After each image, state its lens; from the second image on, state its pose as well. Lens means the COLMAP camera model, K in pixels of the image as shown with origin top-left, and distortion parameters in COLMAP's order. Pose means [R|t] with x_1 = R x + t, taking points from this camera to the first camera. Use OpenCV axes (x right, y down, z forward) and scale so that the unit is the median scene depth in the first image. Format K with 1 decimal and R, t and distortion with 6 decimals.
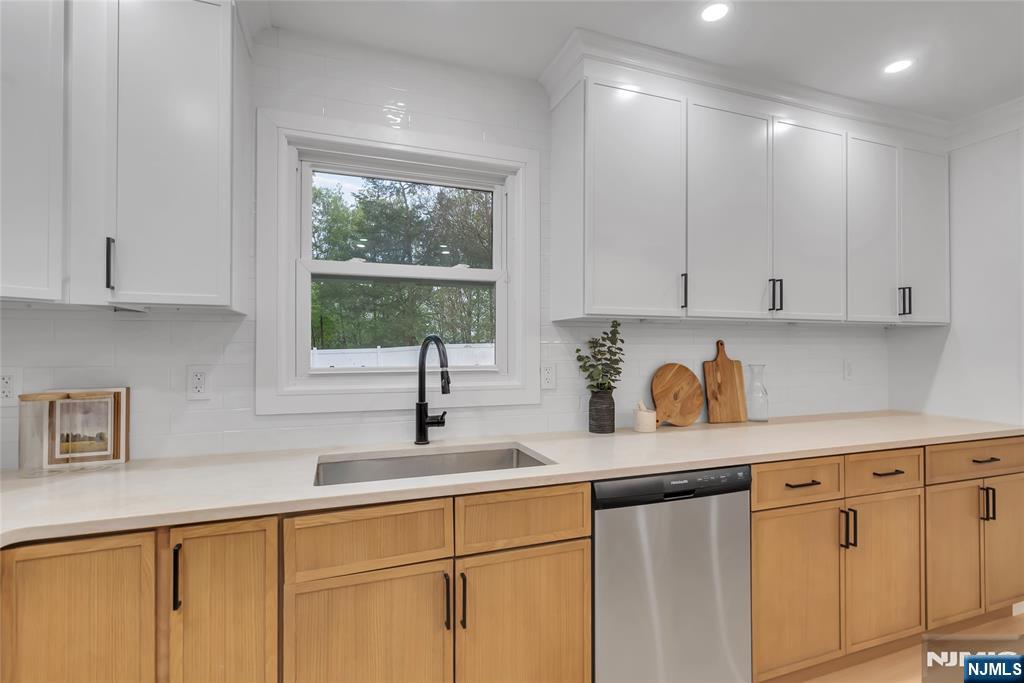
lens RADIAL K [[488.2, 0, 513.2], [0, 488.2, 344.1], [0, 0, 1]] dist [-0.005508, 0.003138]
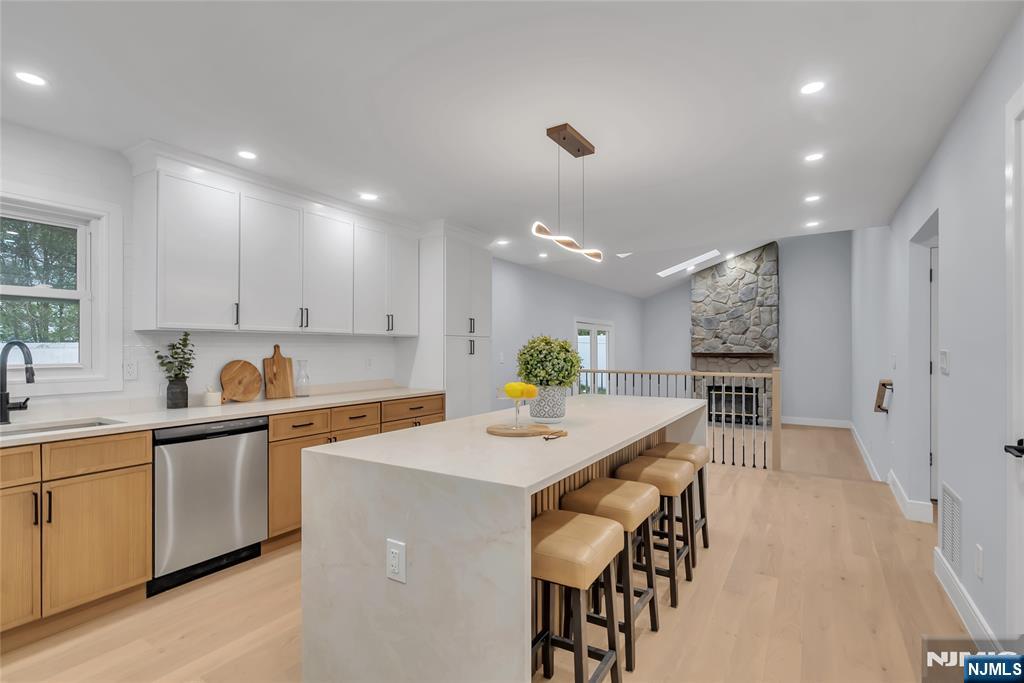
lens RADIAL K [[488.2, 0, 508.3], [0, 488.2, 350.4], [0, 0, 1]] dist [-0.005508, 0.003138]
pose [[0.783324, -0.002267, 0.621609, 0.051012], [-0.005164, 0.999935, 0.010154, -0.010264], [-0.621592, -0.011164, 0.783262, -0.723467]]
